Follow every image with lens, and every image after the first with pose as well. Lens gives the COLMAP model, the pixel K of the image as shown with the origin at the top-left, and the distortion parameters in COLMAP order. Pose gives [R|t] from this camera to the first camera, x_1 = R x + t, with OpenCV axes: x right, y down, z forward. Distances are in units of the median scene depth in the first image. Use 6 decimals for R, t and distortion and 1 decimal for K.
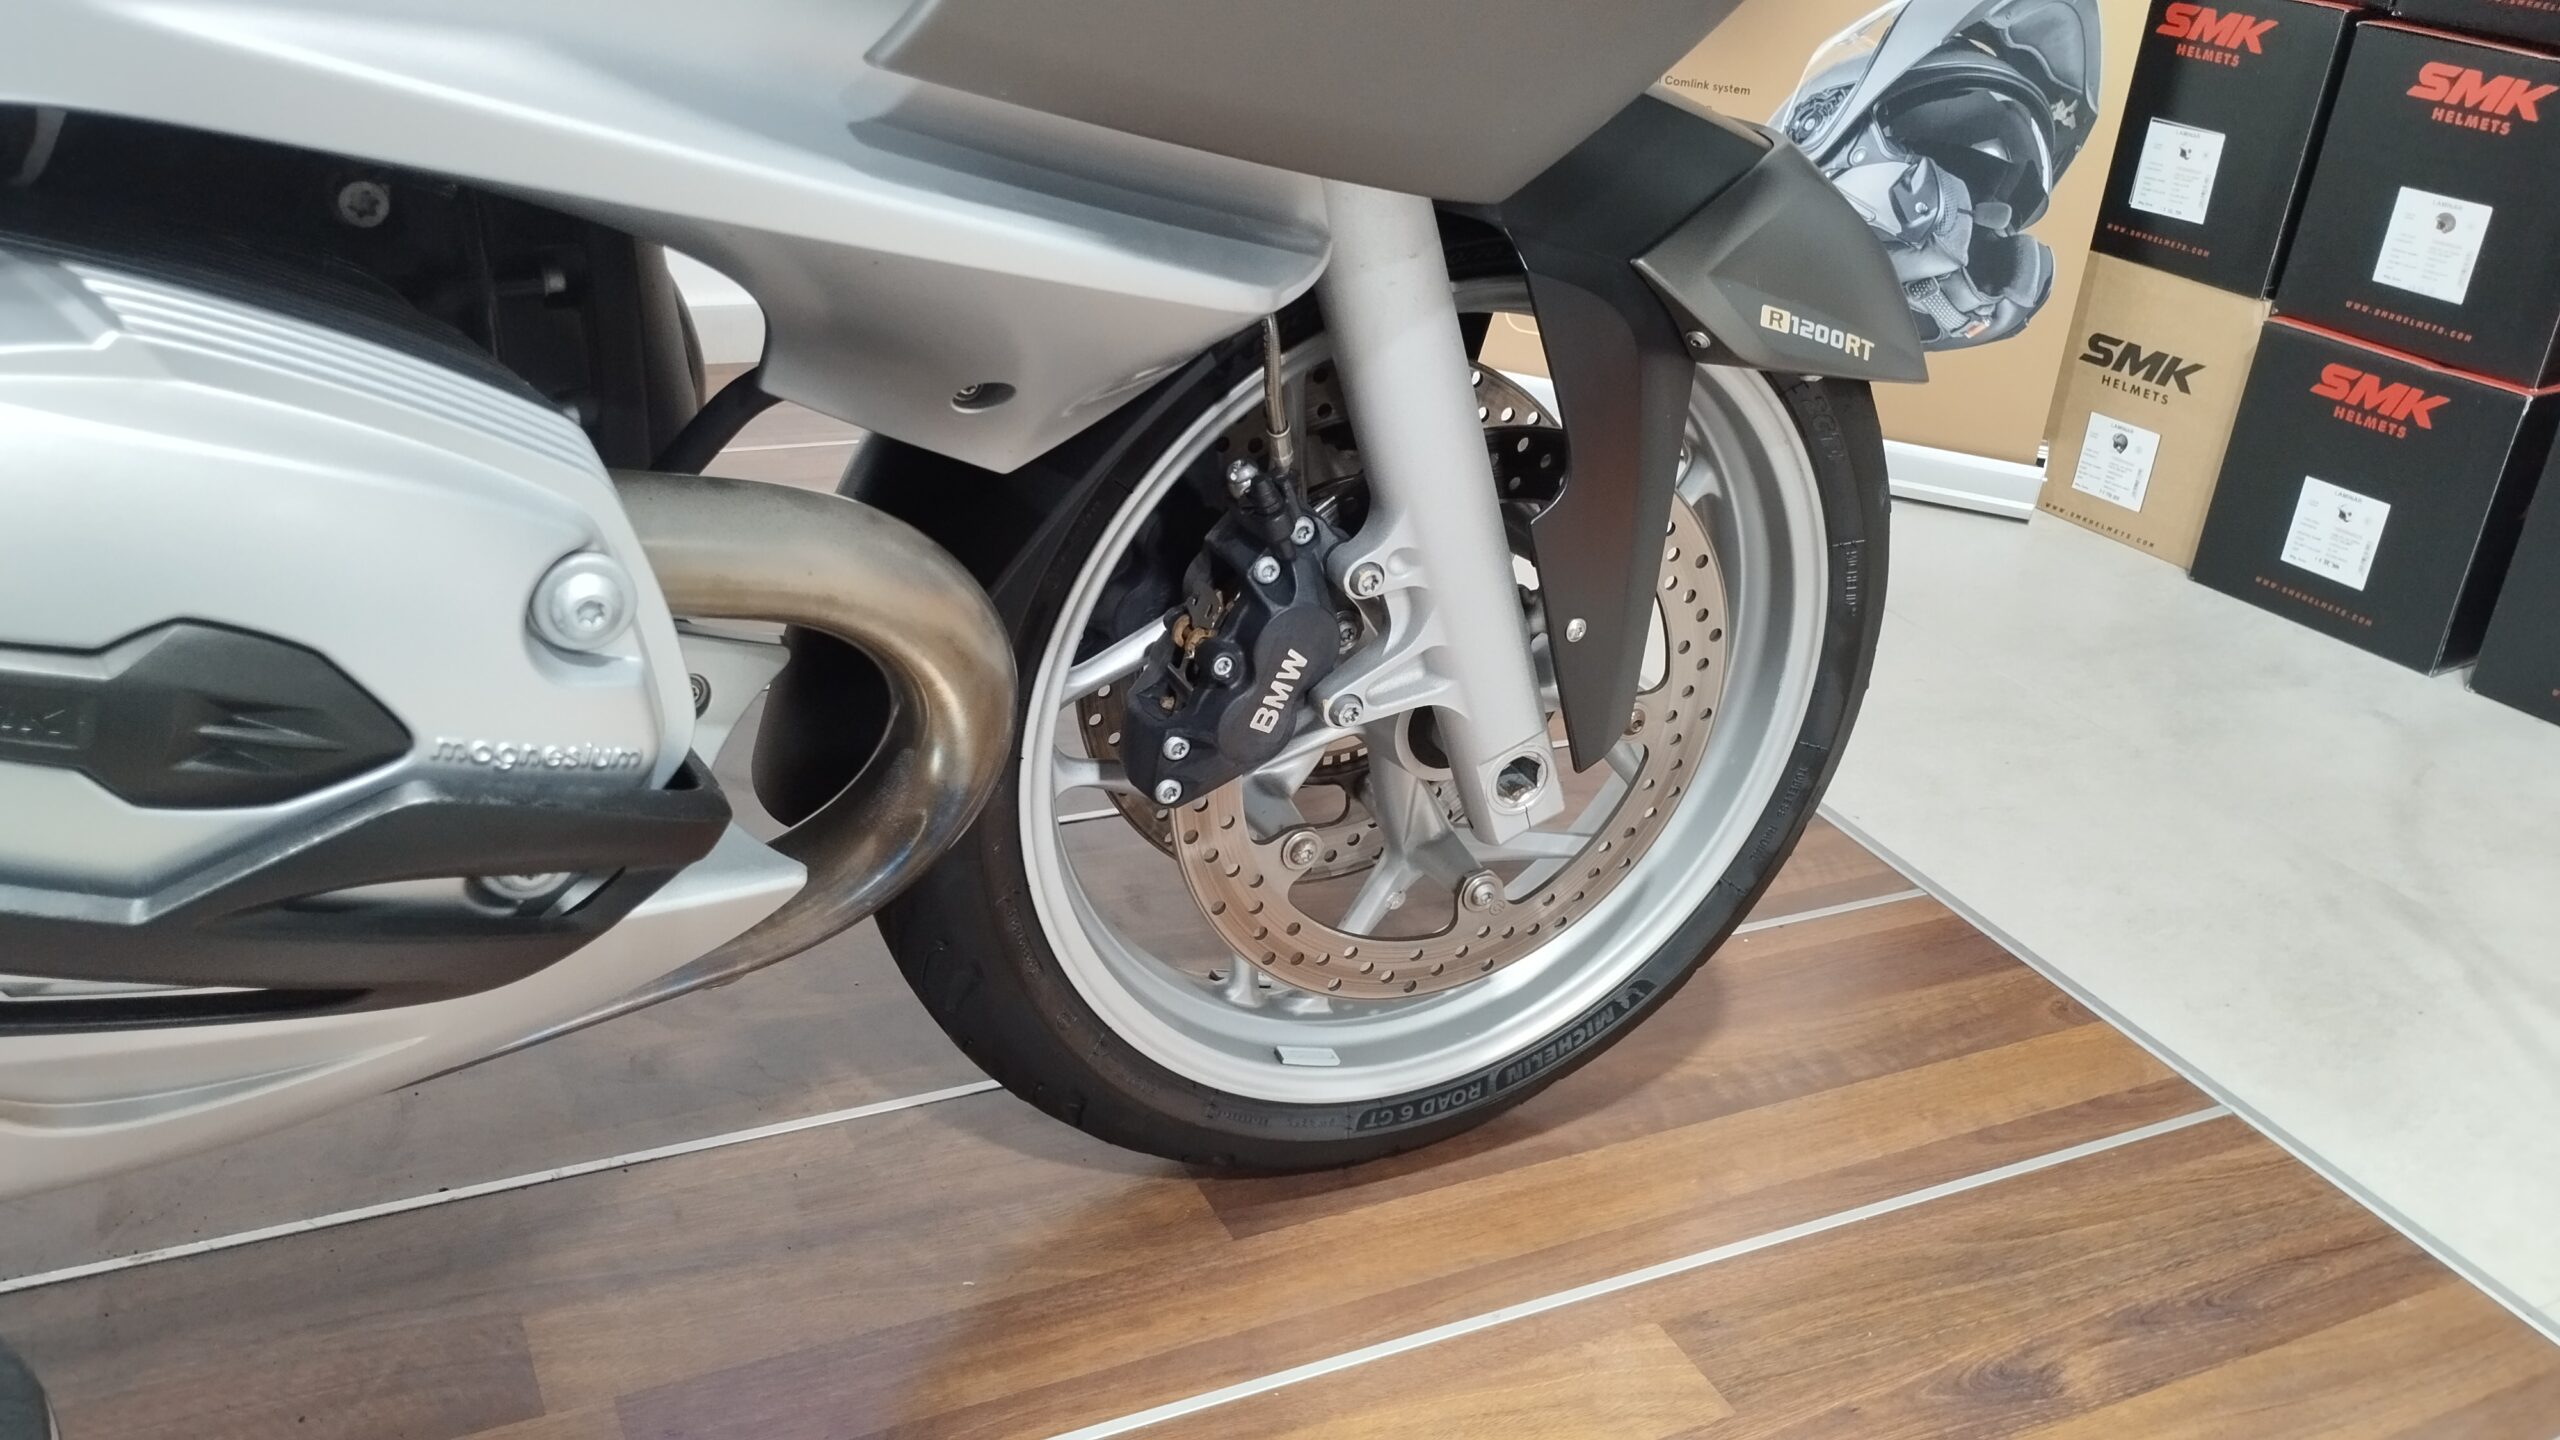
lens RADIAL K [[2164.7, 0, 1290.6], [0, 2164.7, 722.4], [0, 0, 1]] dist [0.080865, -0.103323]
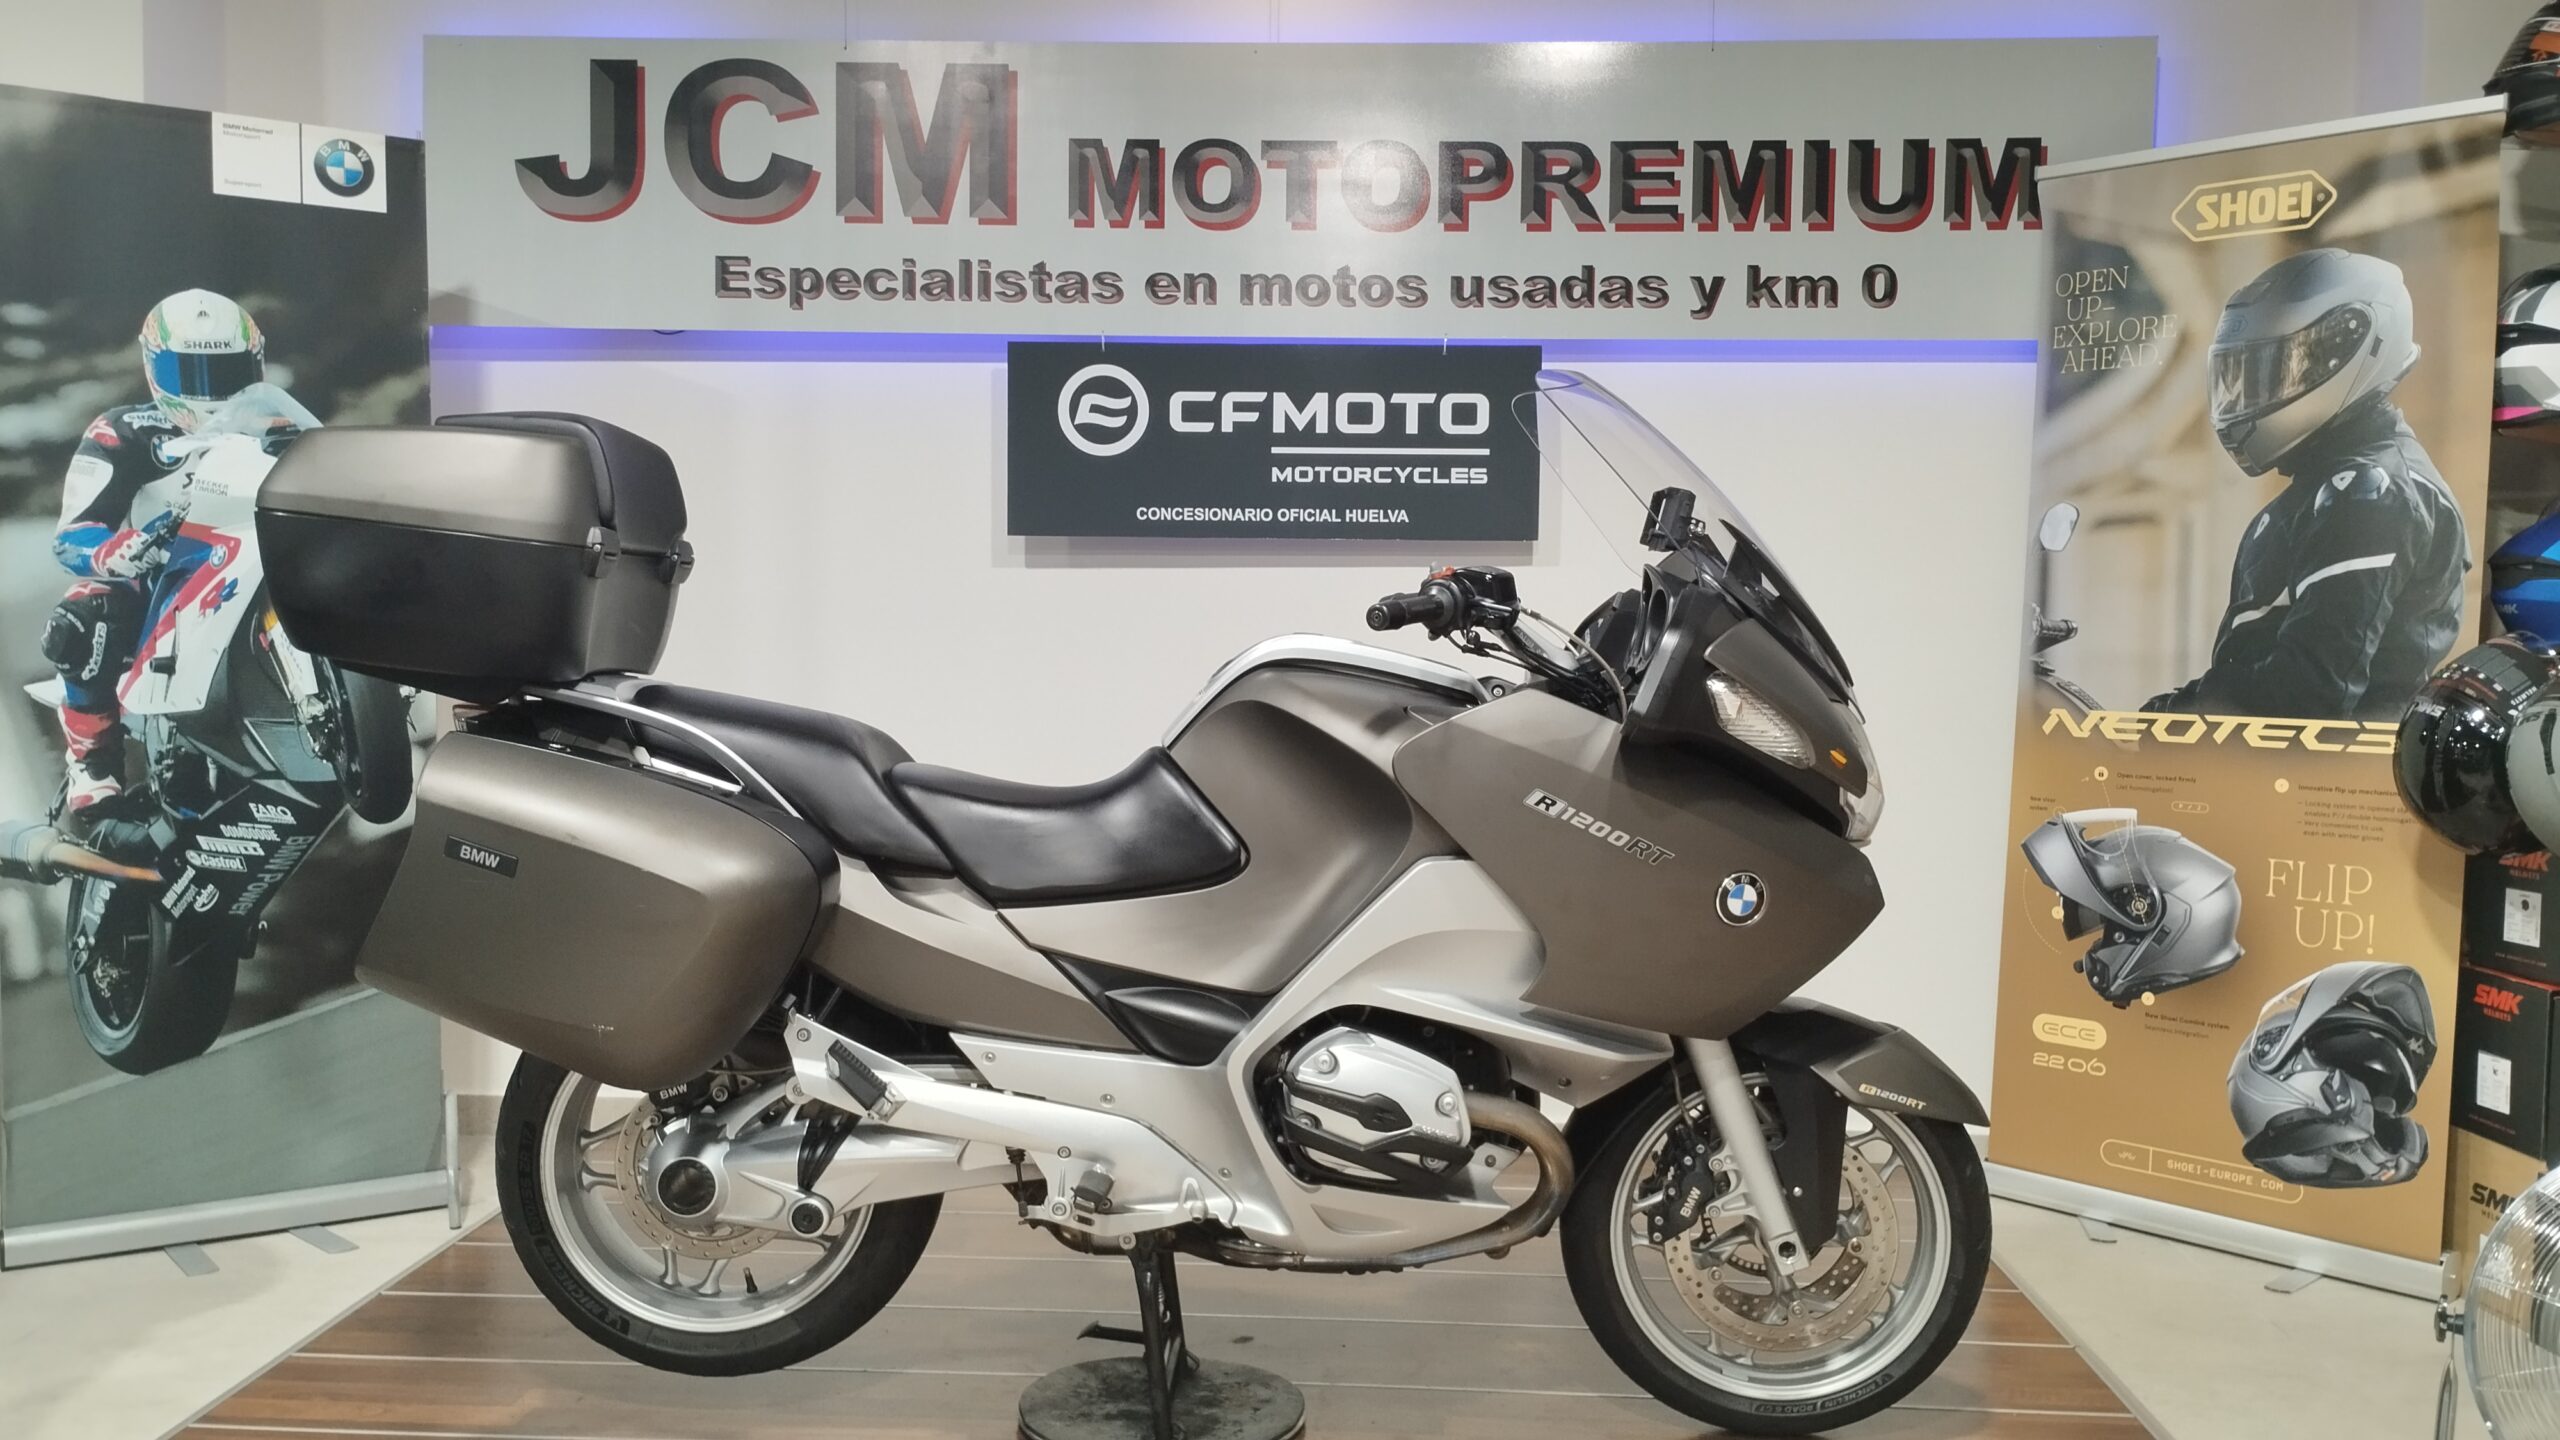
lens RADIAL K [[2206.0, 0, 1286.2], [0, 2206.0, 732.2], [0, 0, 1]] dist [0.064306, -0.063011]
pose [[0.870021, -0.044943, -0.490961, 0.953728], [-0.156561, 0.919104, -0.361574, 0.534064], [0.467495, 0.391443, 0.792604, -1.786179]]
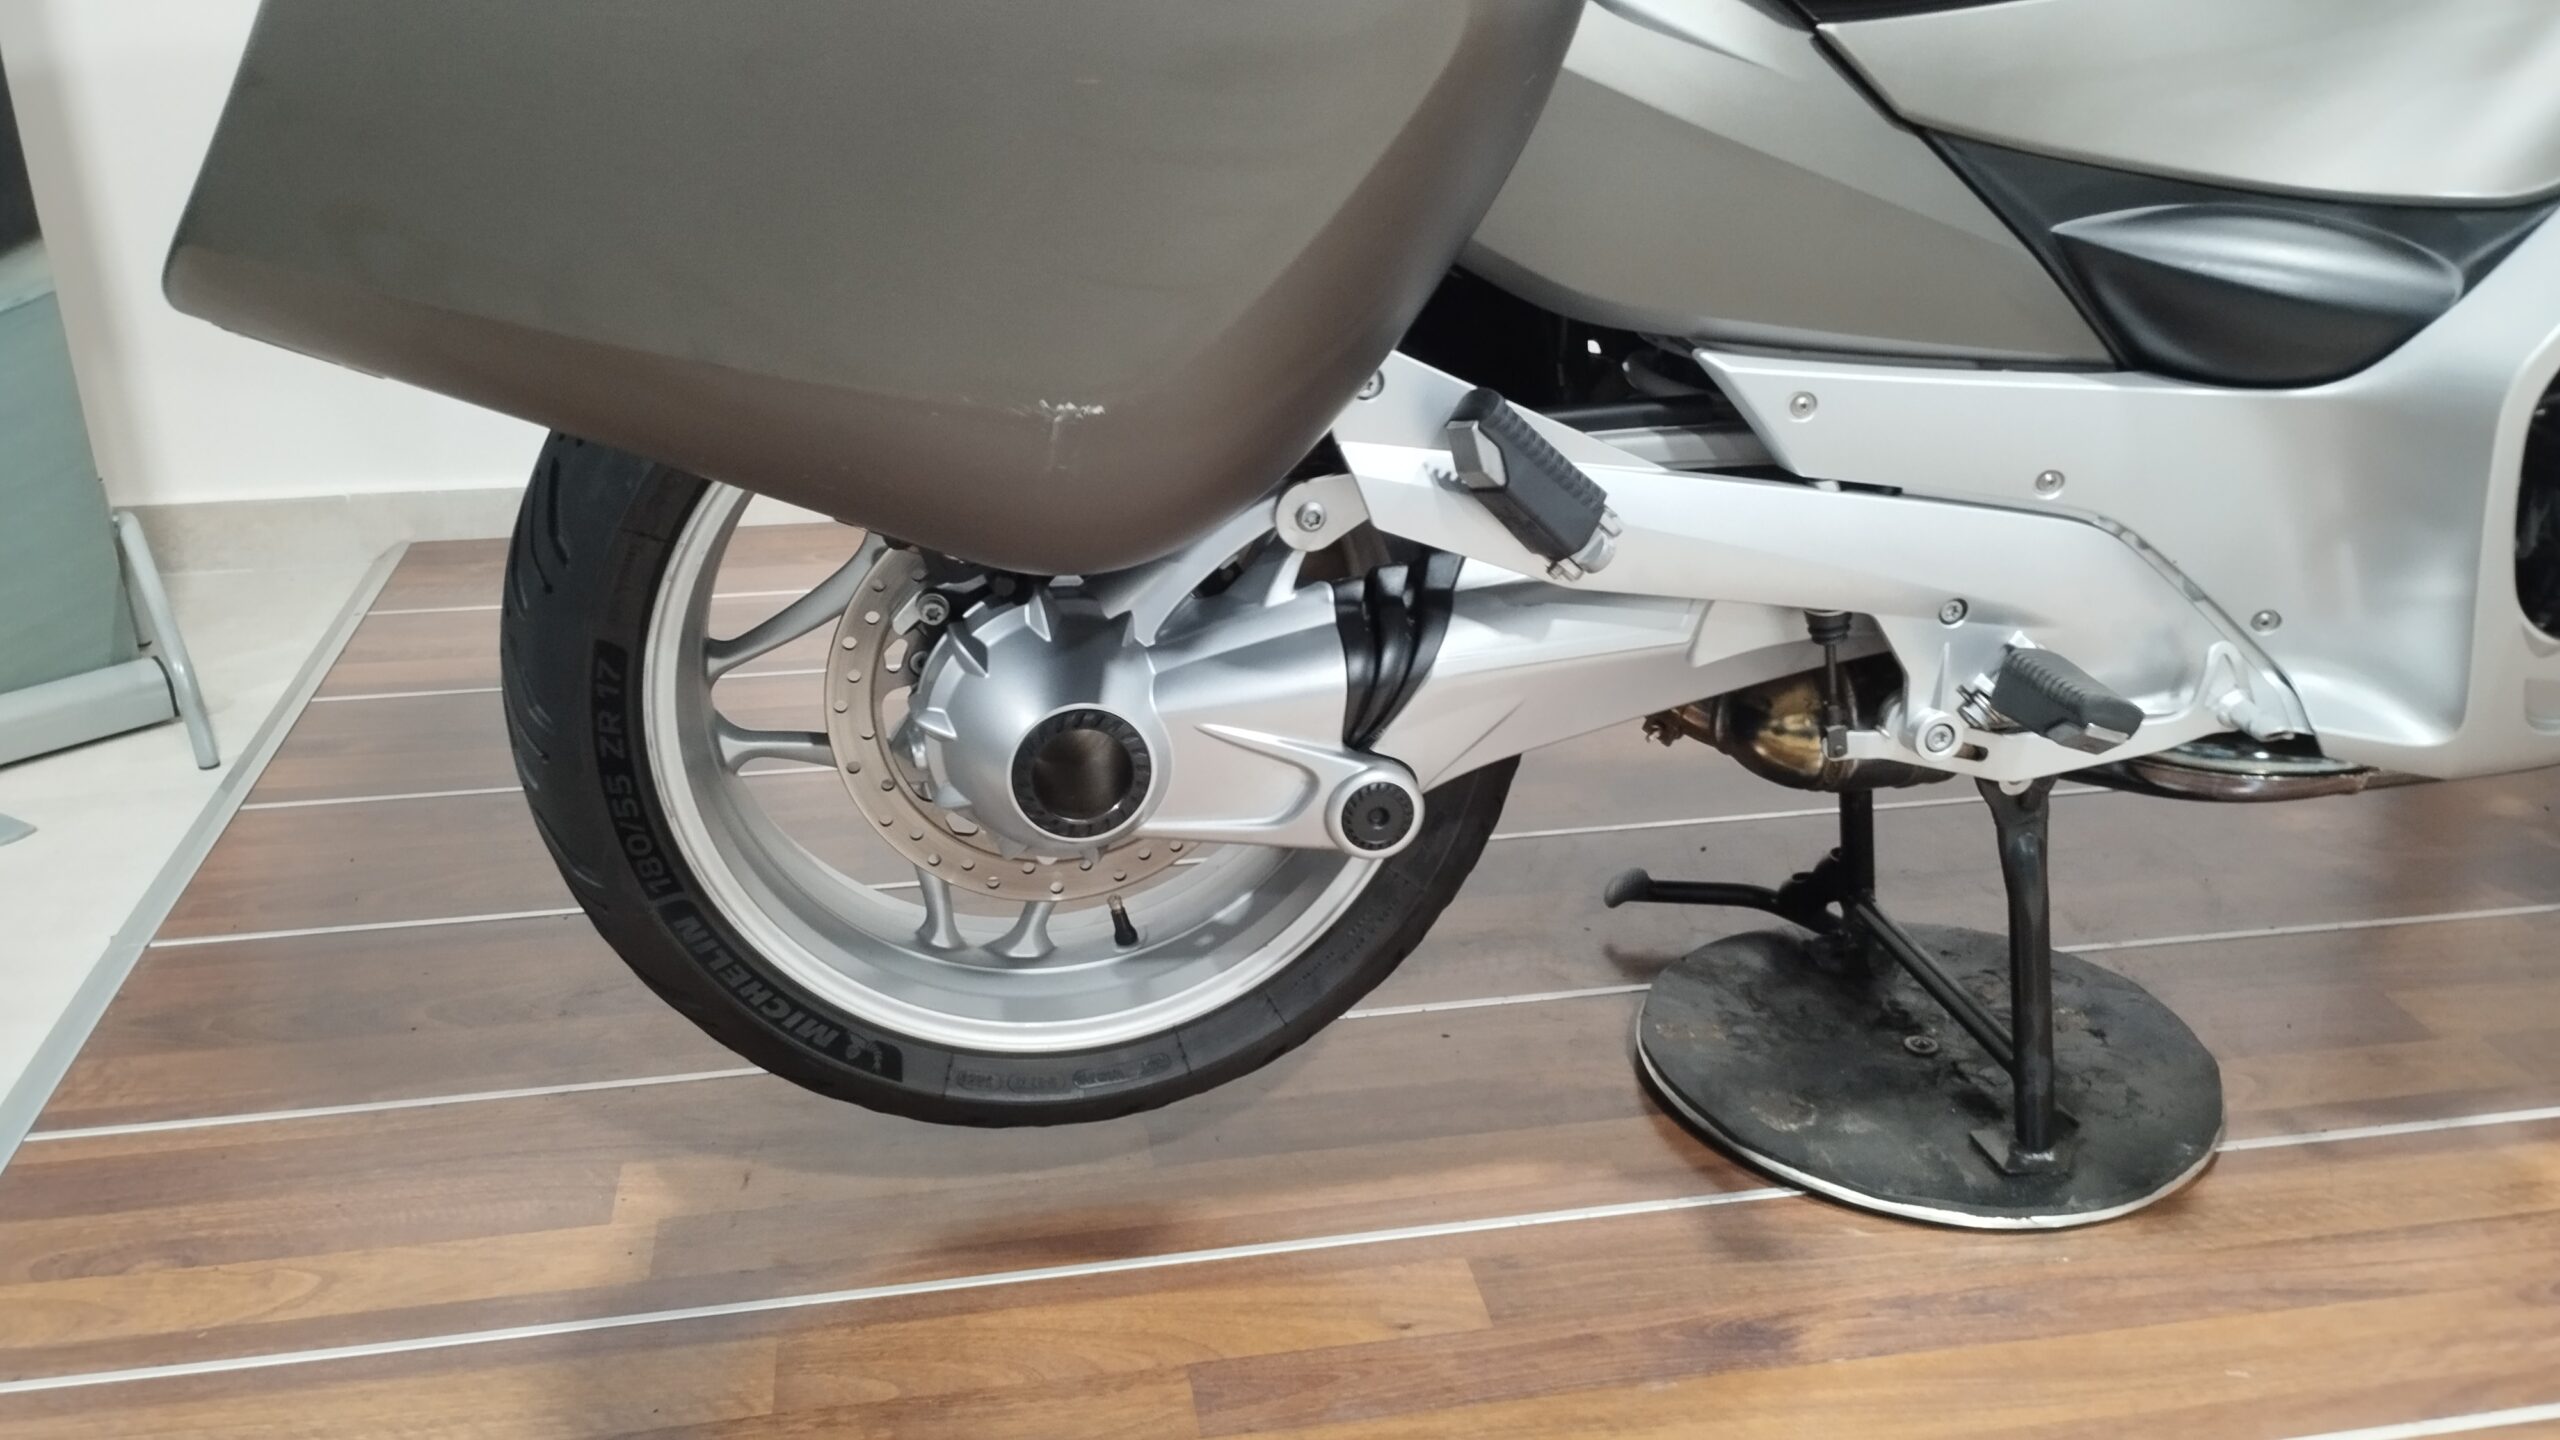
lens RADIAL K [[2182.1, 0, 1280.0], [0, 2182.1, 720.0], [0, 0, 1]] dist [0.062907, -0.080006]
pose [[0.954076, 0.015517, -0.299163, -0.635121], [-0.040079, 0.996291, -0.076142, 0.228560], [0.296872, 0.084636, 0.951159, -0.759058]]
